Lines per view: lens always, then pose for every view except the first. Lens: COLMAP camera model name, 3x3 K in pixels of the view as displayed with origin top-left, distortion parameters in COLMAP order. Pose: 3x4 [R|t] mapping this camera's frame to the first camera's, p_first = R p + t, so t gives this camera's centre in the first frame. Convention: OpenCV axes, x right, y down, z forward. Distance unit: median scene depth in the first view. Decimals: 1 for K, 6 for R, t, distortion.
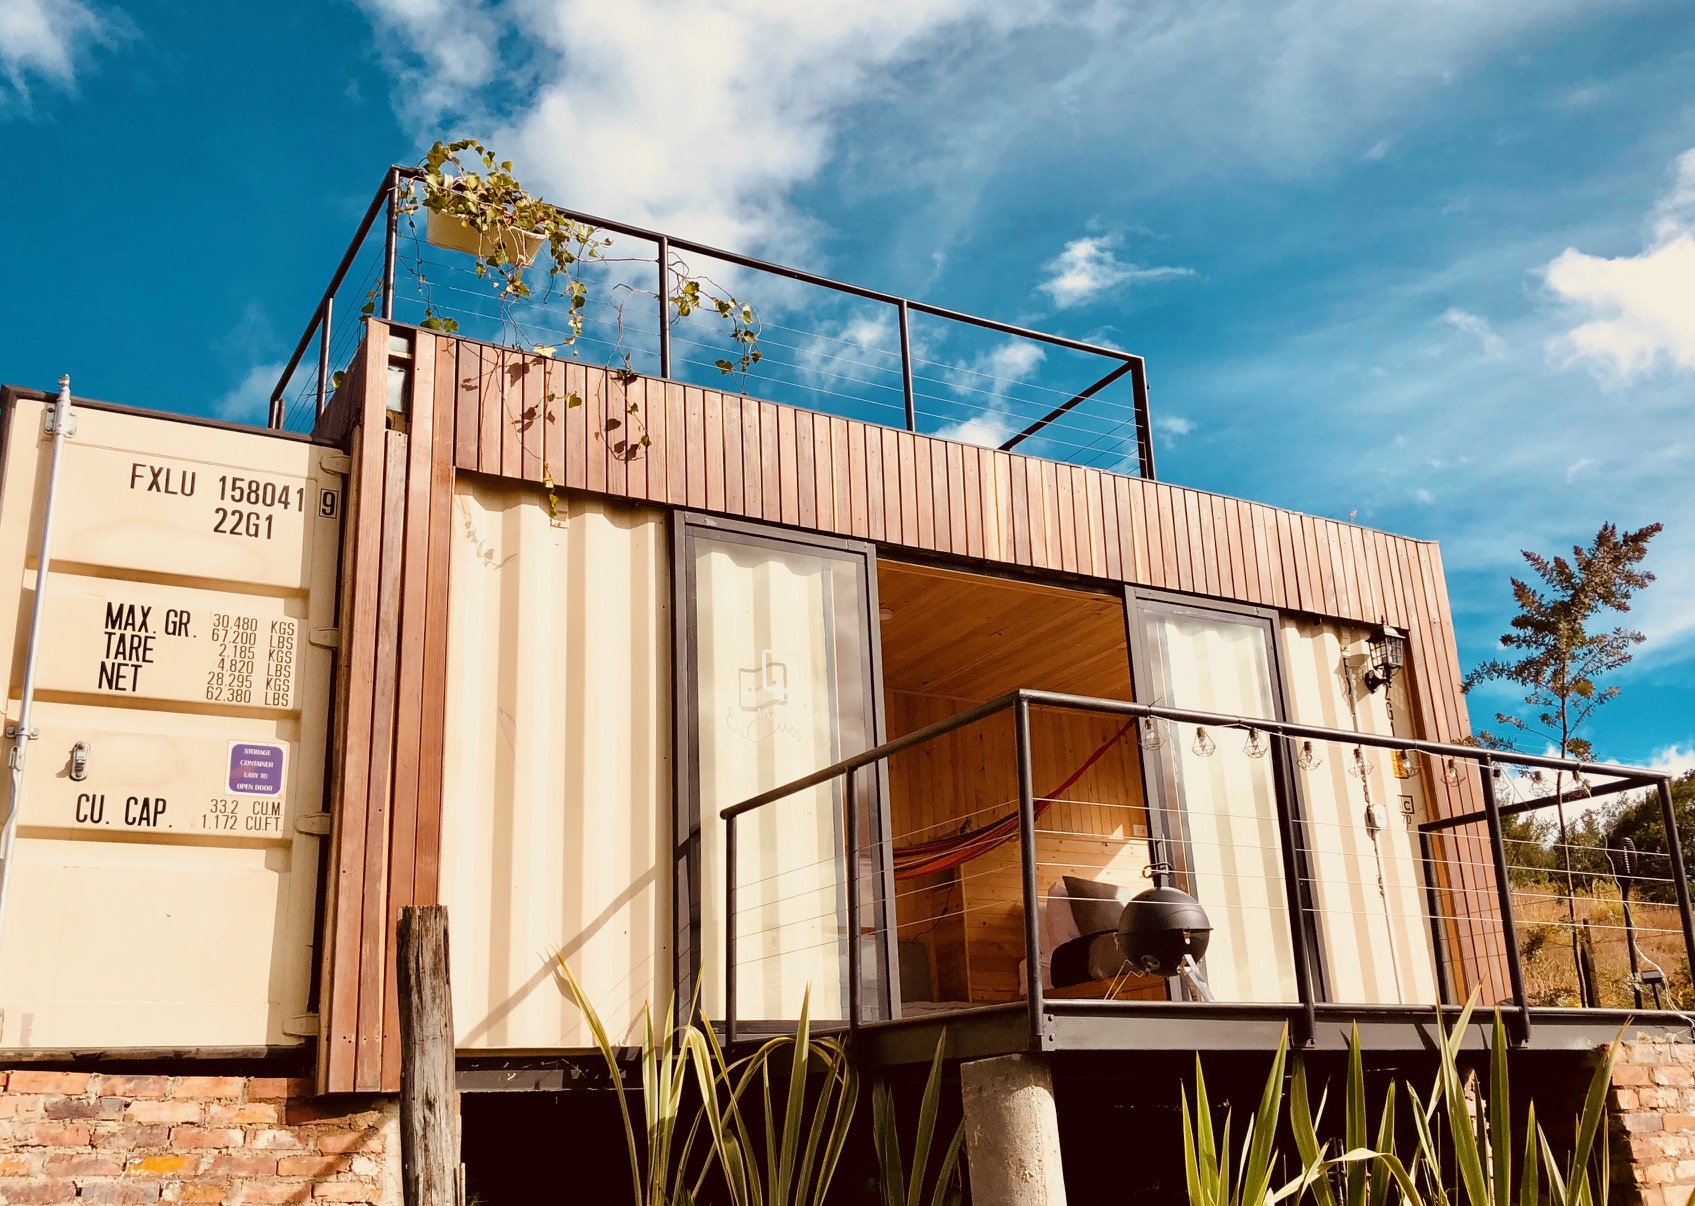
lens RADIAL K [[1606.8, 0, 847.5], [0, 1606.8, 603.0], [0, 0, 1]] dist [0.014043, 0.002104]
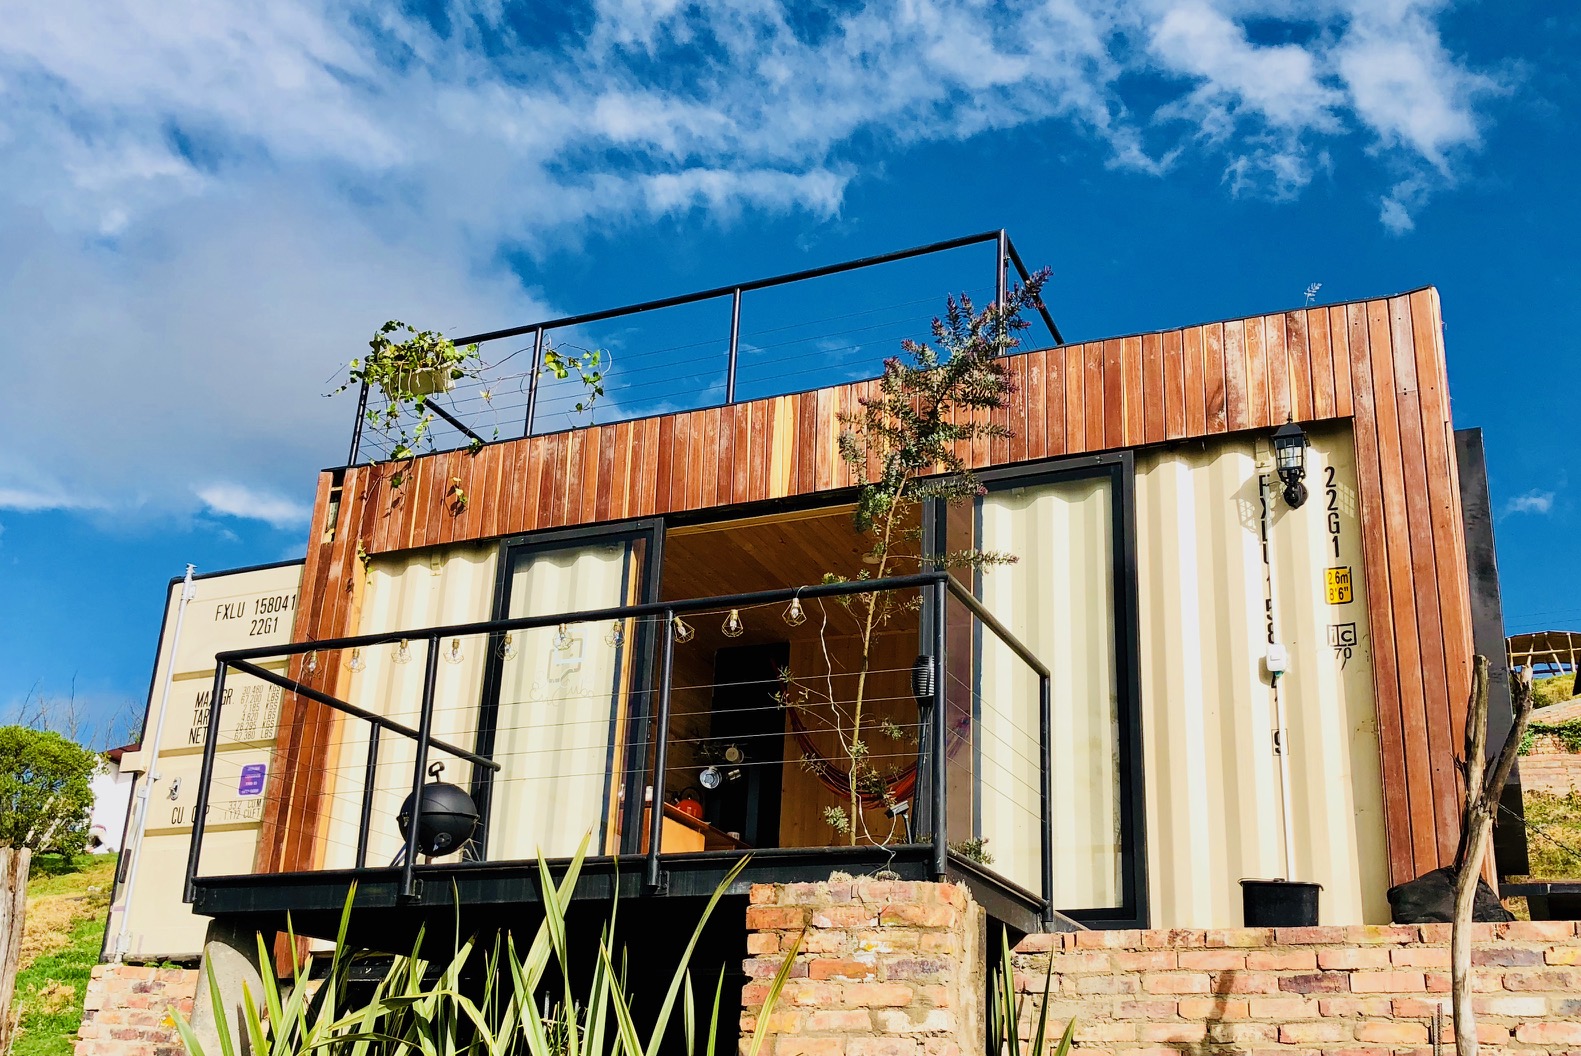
lens RADIAL K [[1616.8, 0, 789.0], [0, 1616.8, 575.4], [0, 0, 1]] dist [0.010452, -0.015833]
pose [[0.593366, -0.224630, -0.772954, 1.201811], [0.199525, 0.971349, -0.129118, 0.215666], [0.779812, -0.077609, 0.621184, 0.433490]]
